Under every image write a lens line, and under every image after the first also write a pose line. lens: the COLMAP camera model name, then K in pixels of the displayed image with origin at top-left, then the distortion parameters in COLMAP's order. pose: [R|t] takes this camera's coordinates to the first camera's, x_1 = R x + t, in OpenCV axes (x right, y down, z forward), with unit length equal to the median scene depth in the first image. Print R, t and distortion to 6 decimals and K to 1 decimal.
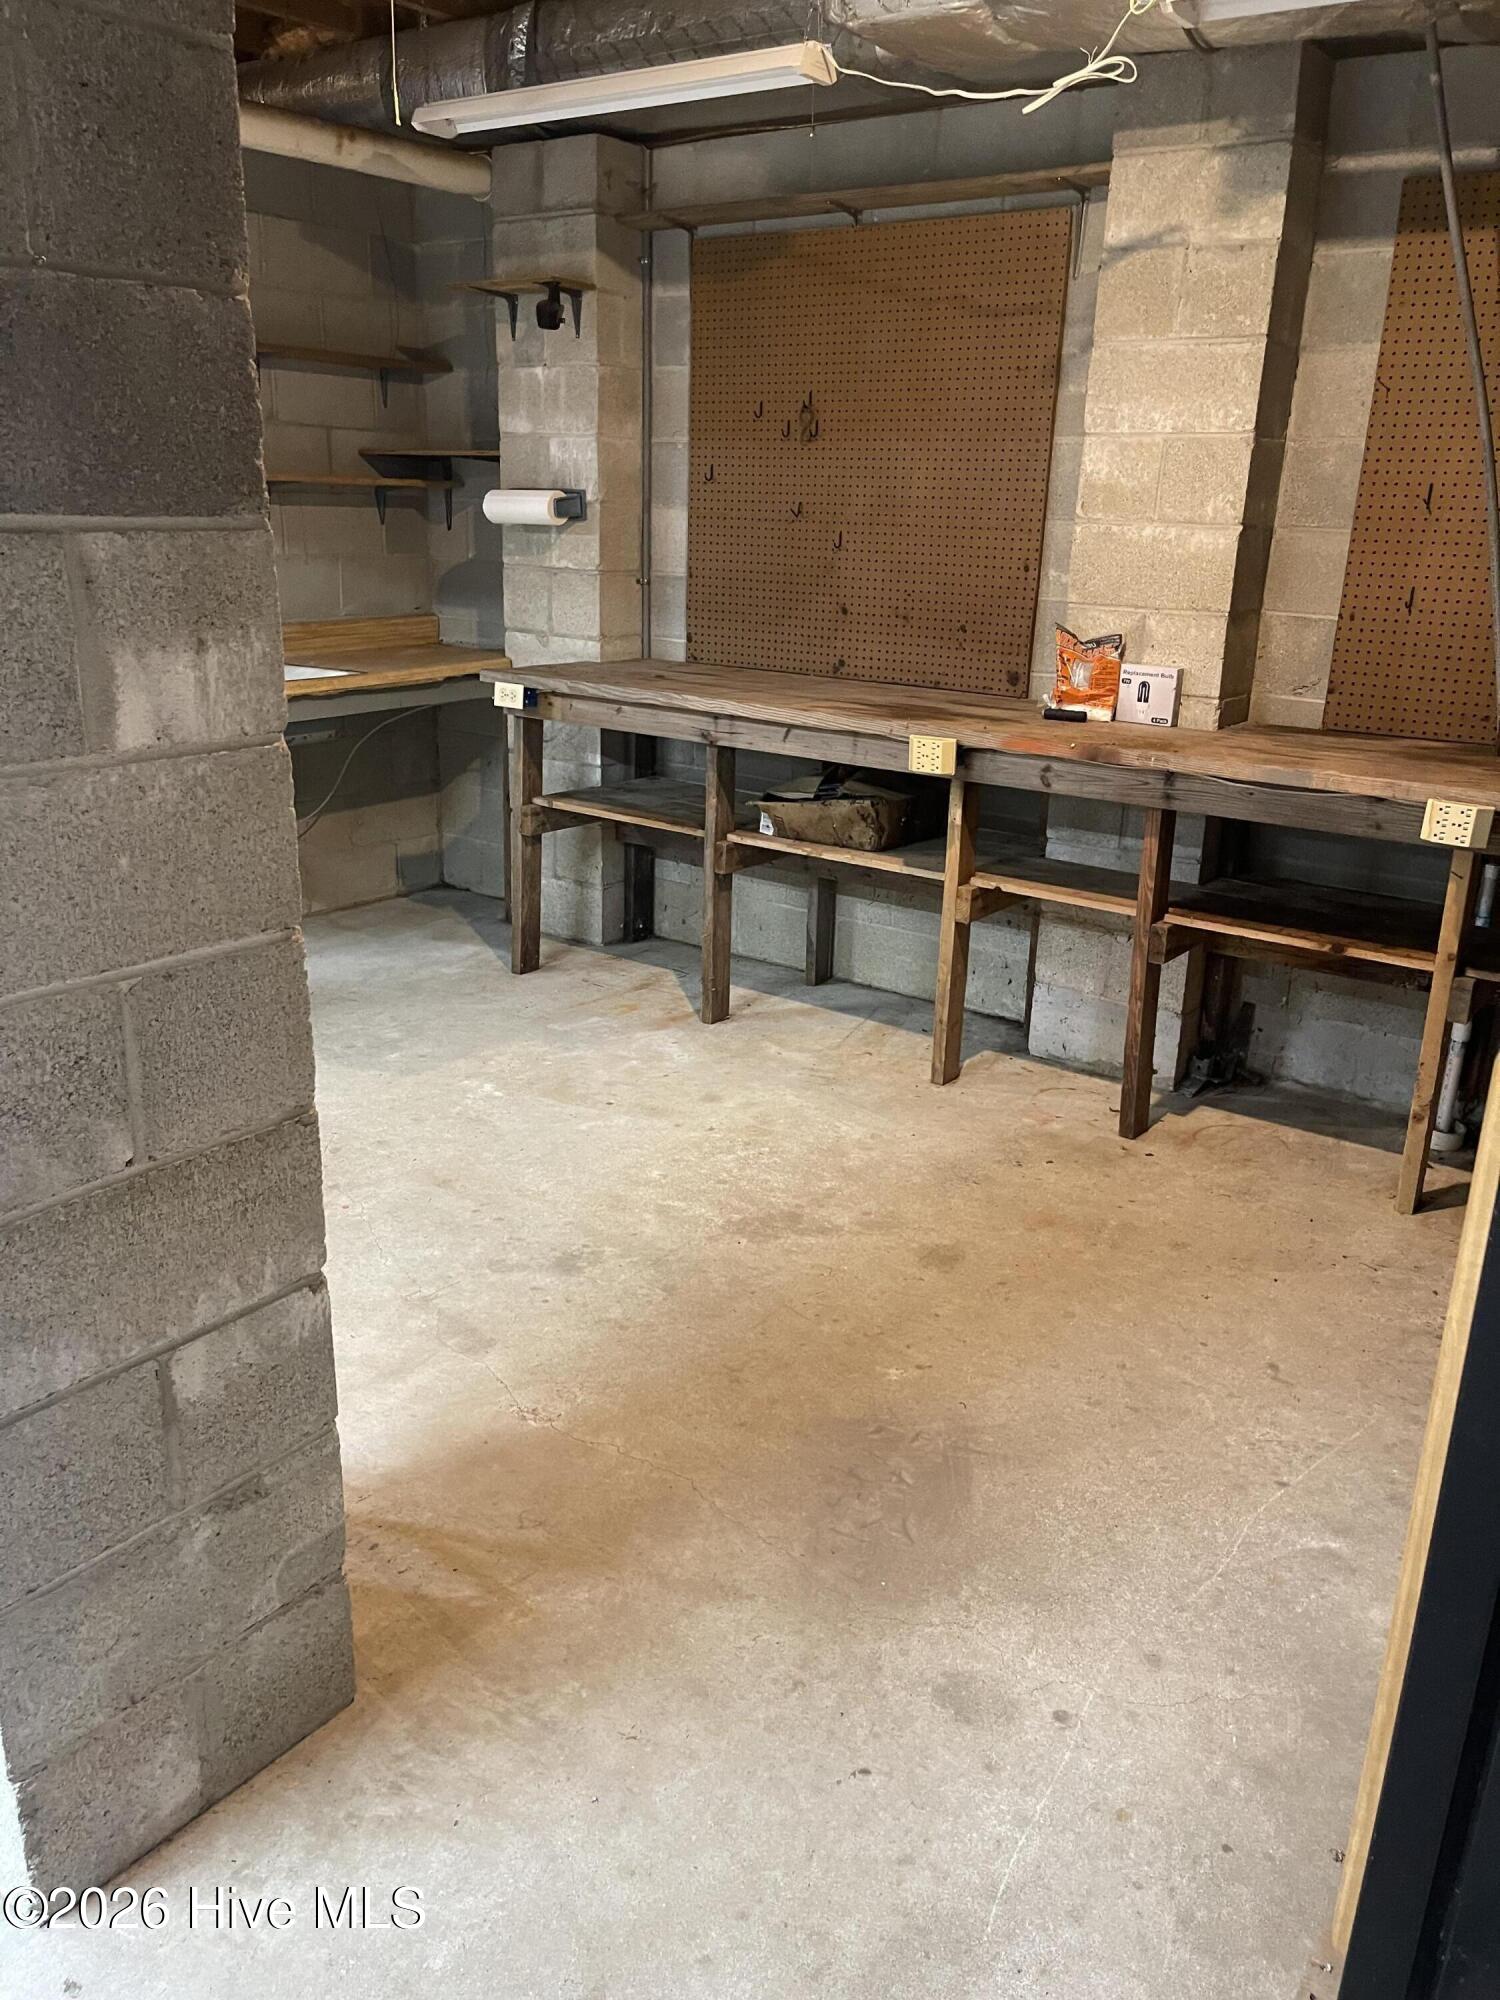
lens RADIAL K [[1488.1, 0, 741.4], [0, 1488.1, 988.4], [0, 0, 1]] dist [0.053440, -0.080845]
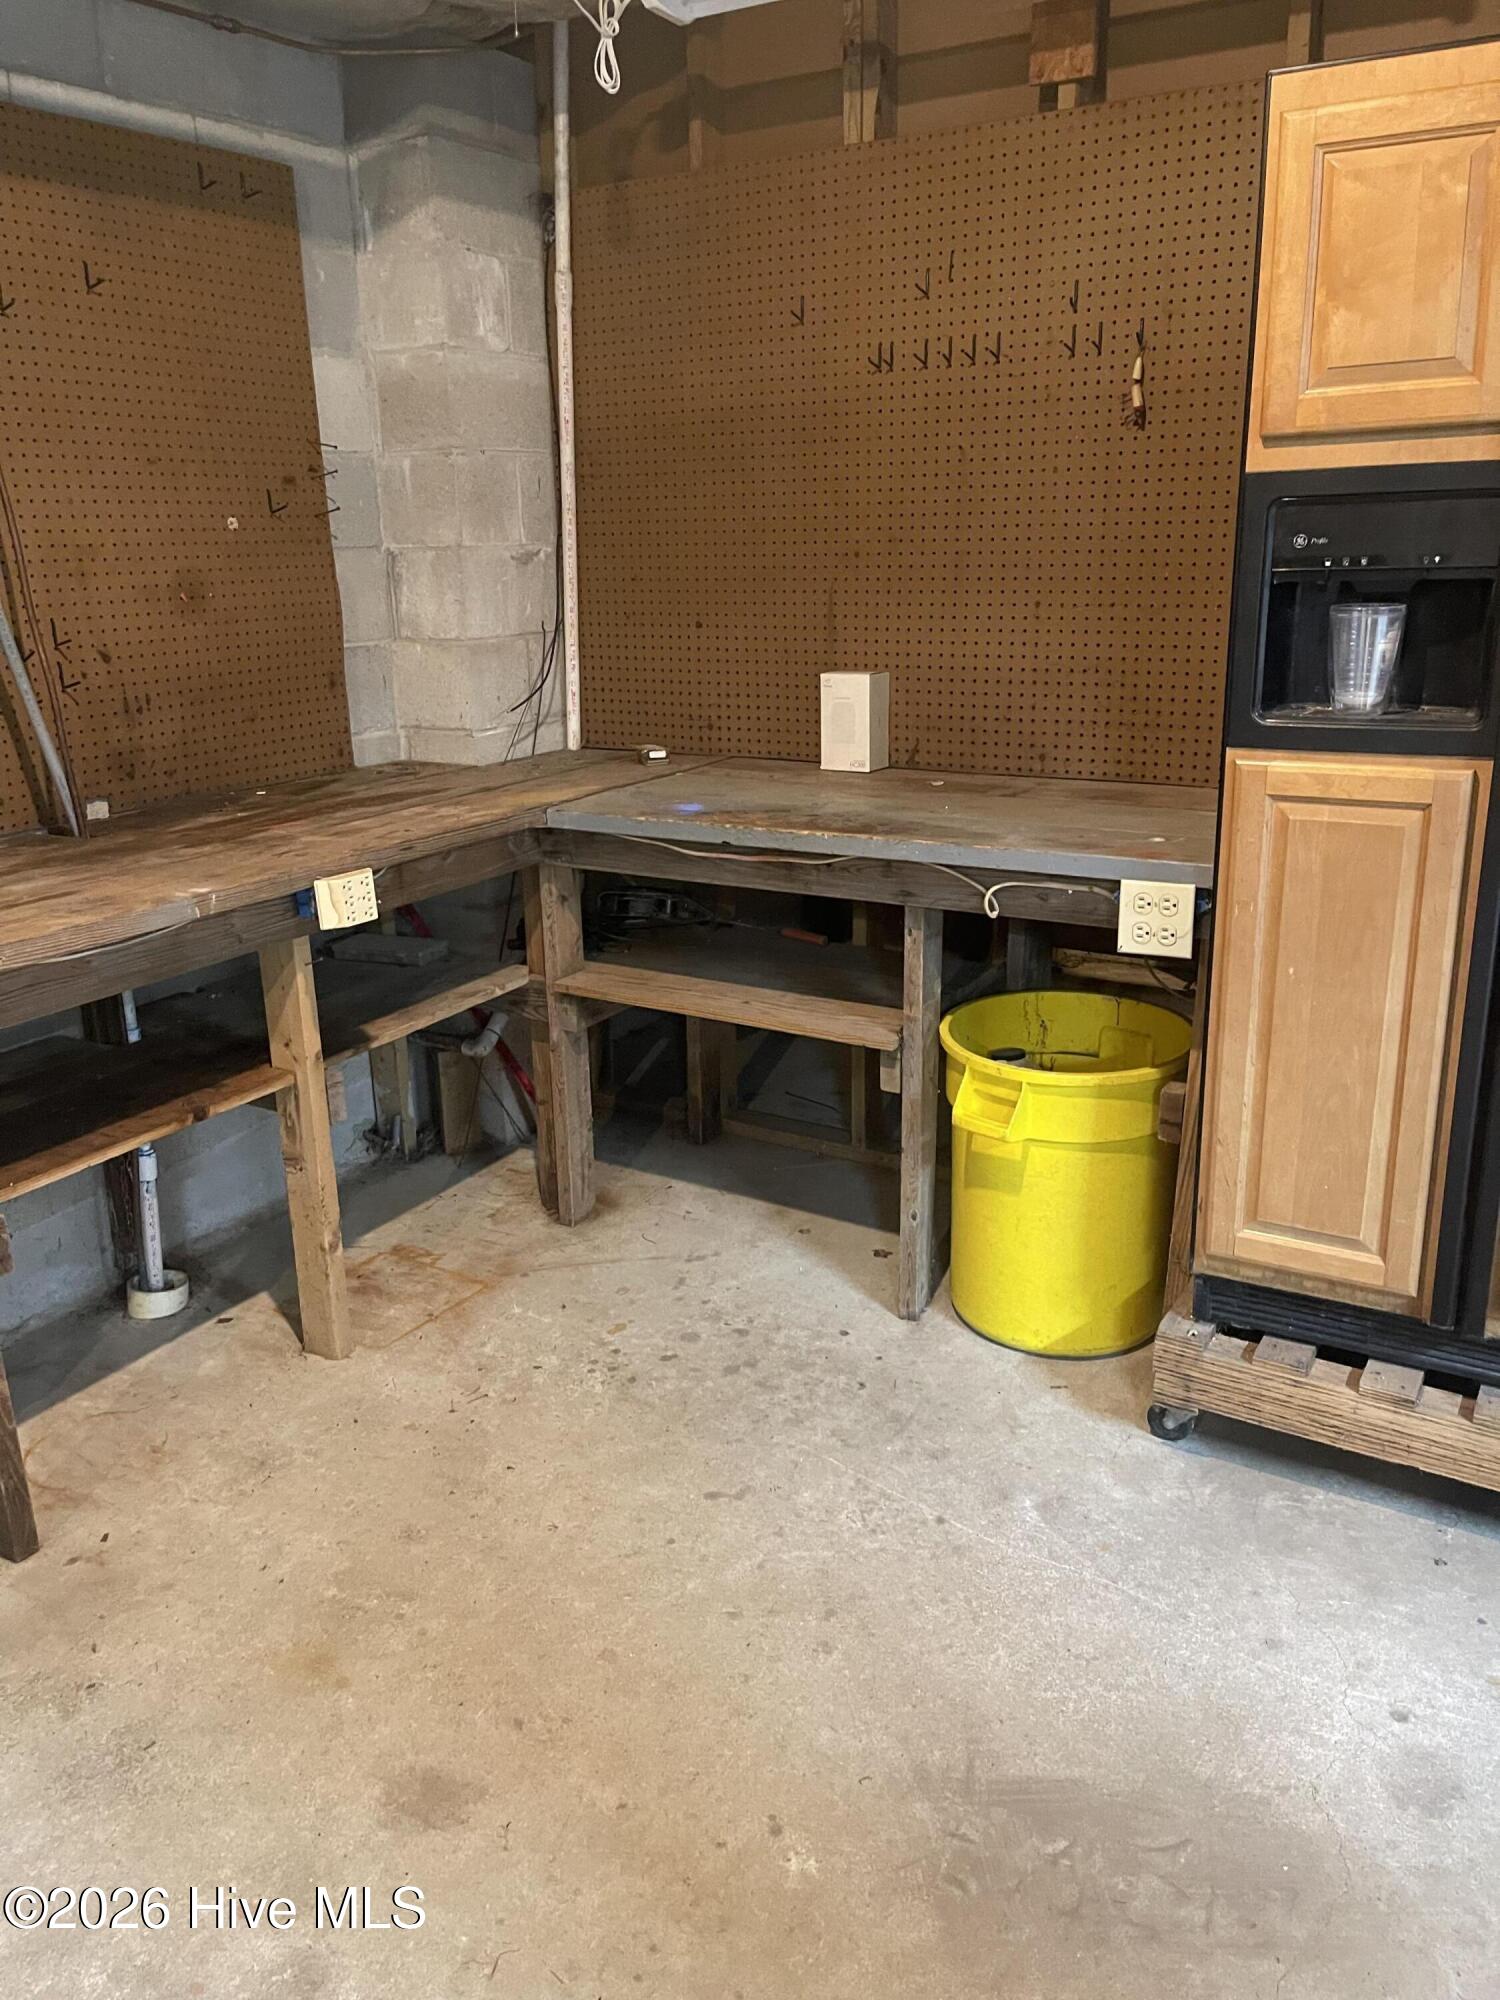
lens RADIAL K [[1488.1, 0, 746.6], [0, 1488.1, 1020.6], [0, 0, 1]] dist [0.053440, -0.080845]
pose [[-0.084916, -0.336929, 0.937693, -0.274692], [0.329308, 0.878717, 0.345560, -0.211500], [-0.940396, 0.338134, 0.036336, 0.633761]]
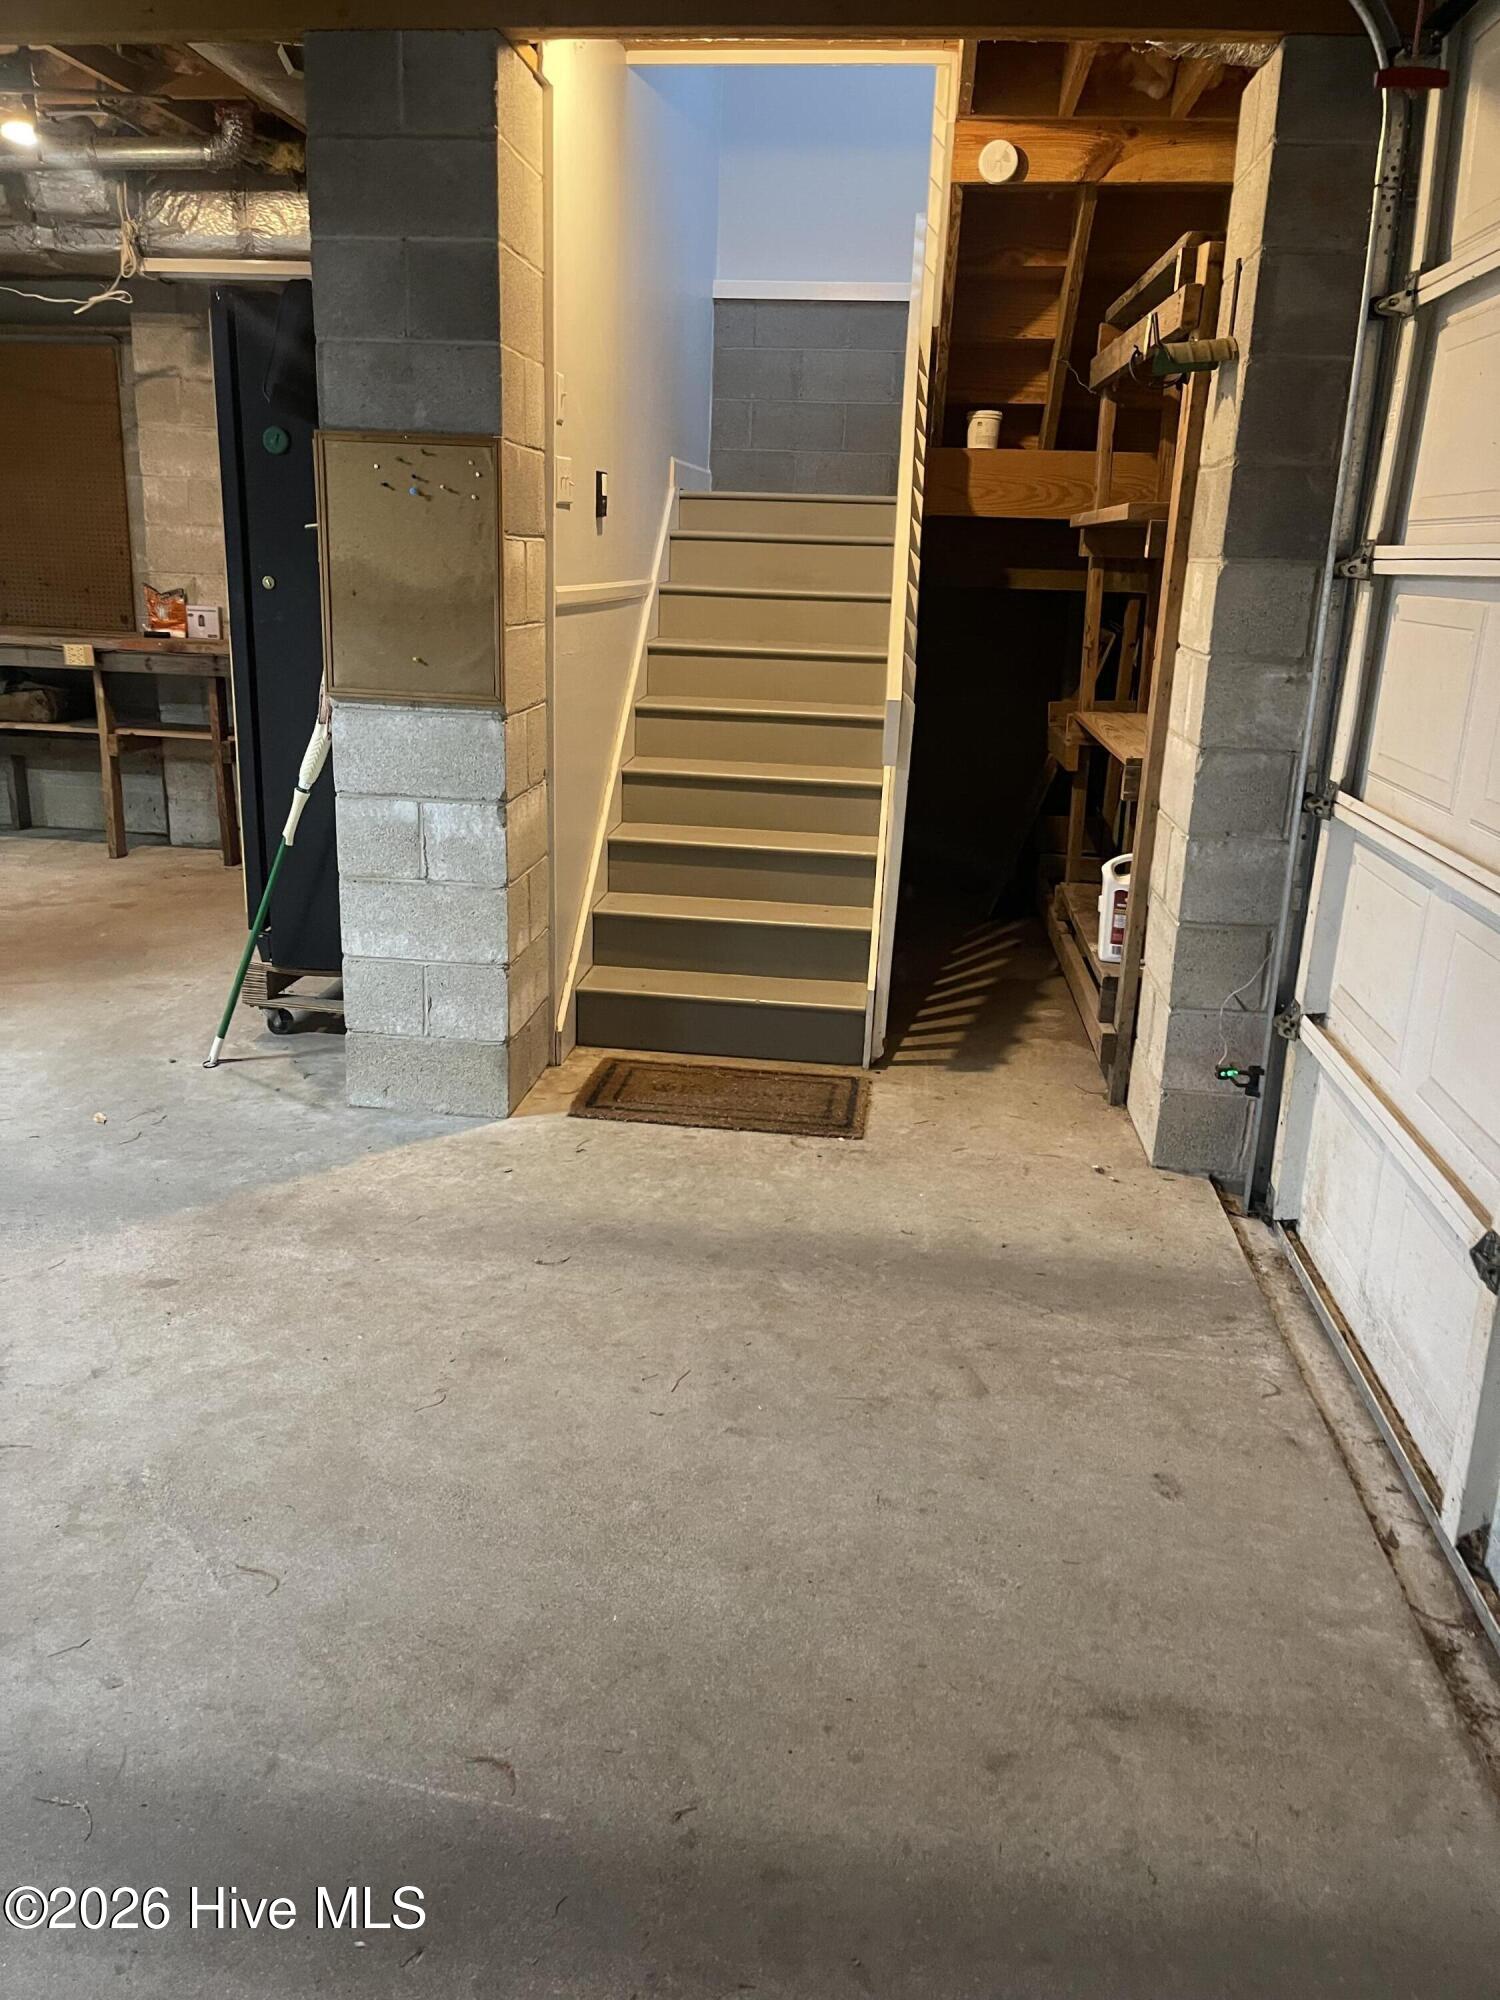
lens RADIAL K [[1488.1, 0, 754.5], [0, 1488.1, 997.1], [0, 0, 1]] dist [0.053440, -0.080845]
pose [[0.854026, -0.141819, 0.500526, -0.125828], [0.147772, 0.988626, 0.027981, 0.293297], [-0.498801, 0.050067, 0.865269, -0.853956]]
